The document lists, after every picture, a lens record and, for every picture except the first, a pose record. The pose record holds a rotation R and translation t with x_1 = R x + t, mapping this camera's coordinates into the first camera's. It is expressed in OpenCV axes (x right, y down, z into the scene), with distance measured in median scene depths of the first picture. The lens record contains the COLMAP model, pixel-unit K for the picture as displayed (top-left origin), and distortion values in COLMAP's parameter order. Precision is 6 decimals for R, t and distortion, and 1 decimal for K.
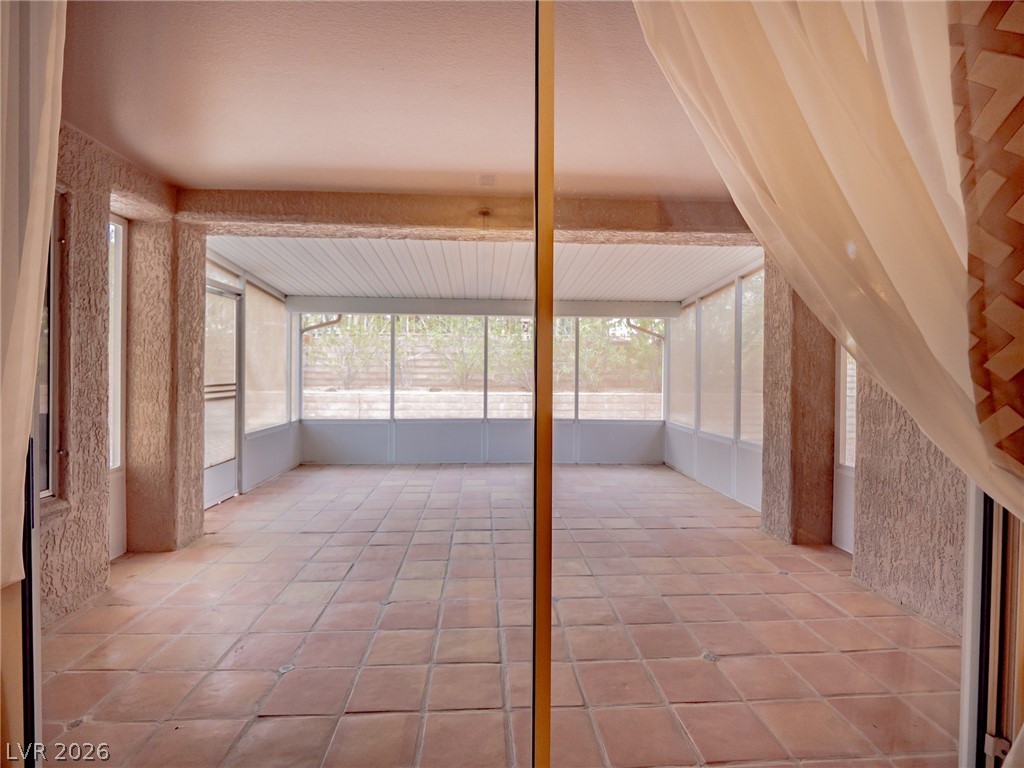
lens RADIAL K [[499.1, 0, 512.3], [0, 499.1, 374.6], [0, 0, 1]] dist [-0.016168, 0.001275]
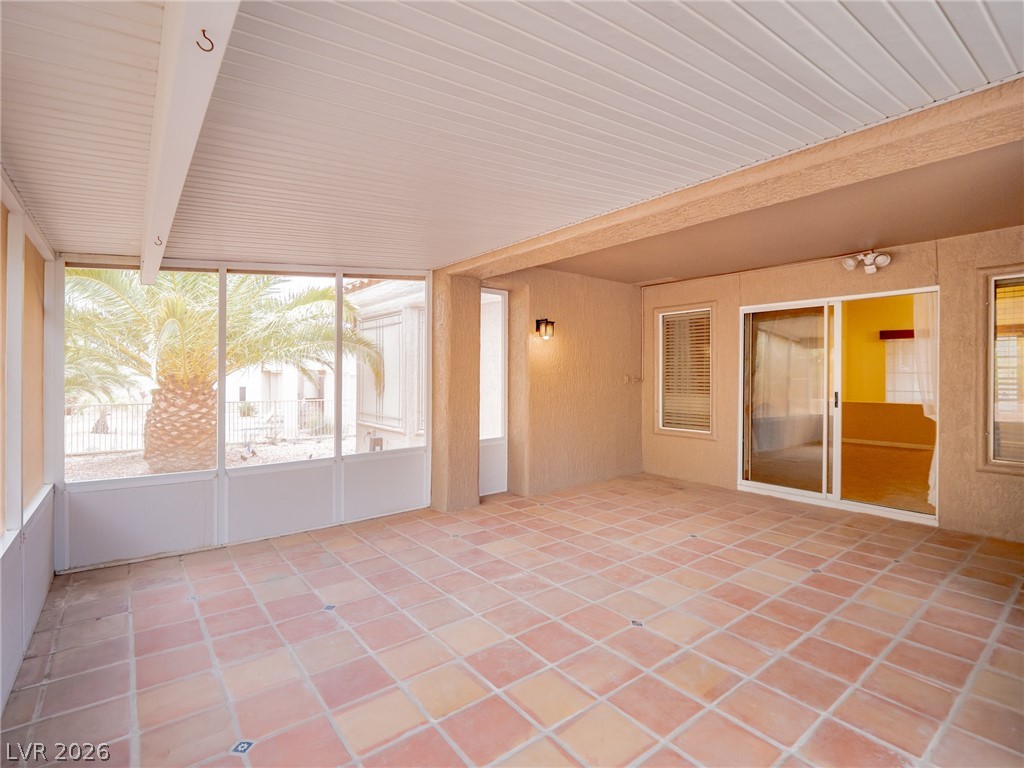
lens RADIAL K [[499.1, 0, 512.3], [0, 499.1, 374.6], [0, 0, 1]] dist [-0.016168, 0.001275]
pose [[-0.573177, -0.017357, 0.819248, -0.589899], [-0.005405, 0.999834, 0.017401, -0.040281], [-0.819414, 0.005546, -0.573175, 1.663997]]
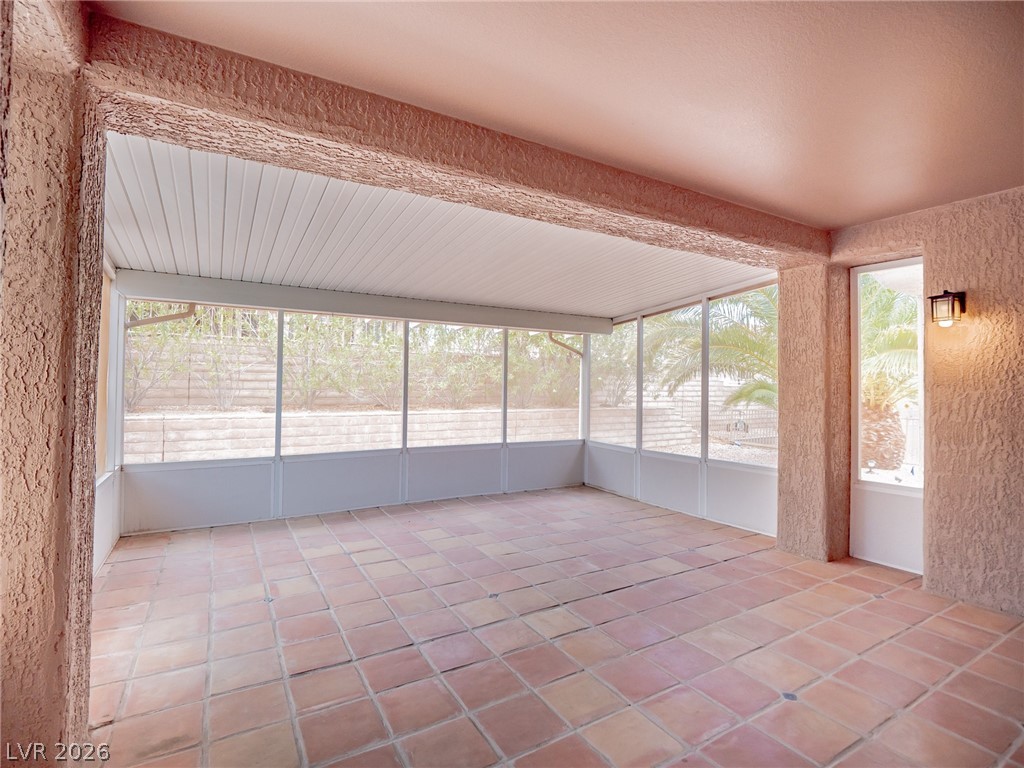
lens RADIAL K [[499.1, 0, 512.3], [0, 499.1, 374.6], [0, 0, 1]] dist [-0.016168, 0.001275]
pose [[0.888326, 0.011617, 0.459066, -0.473085], [-0.001228, 0.999737, -0.022921, -0.020682], [-0.459211, 0.019797, 0.888107, 0.367412]]
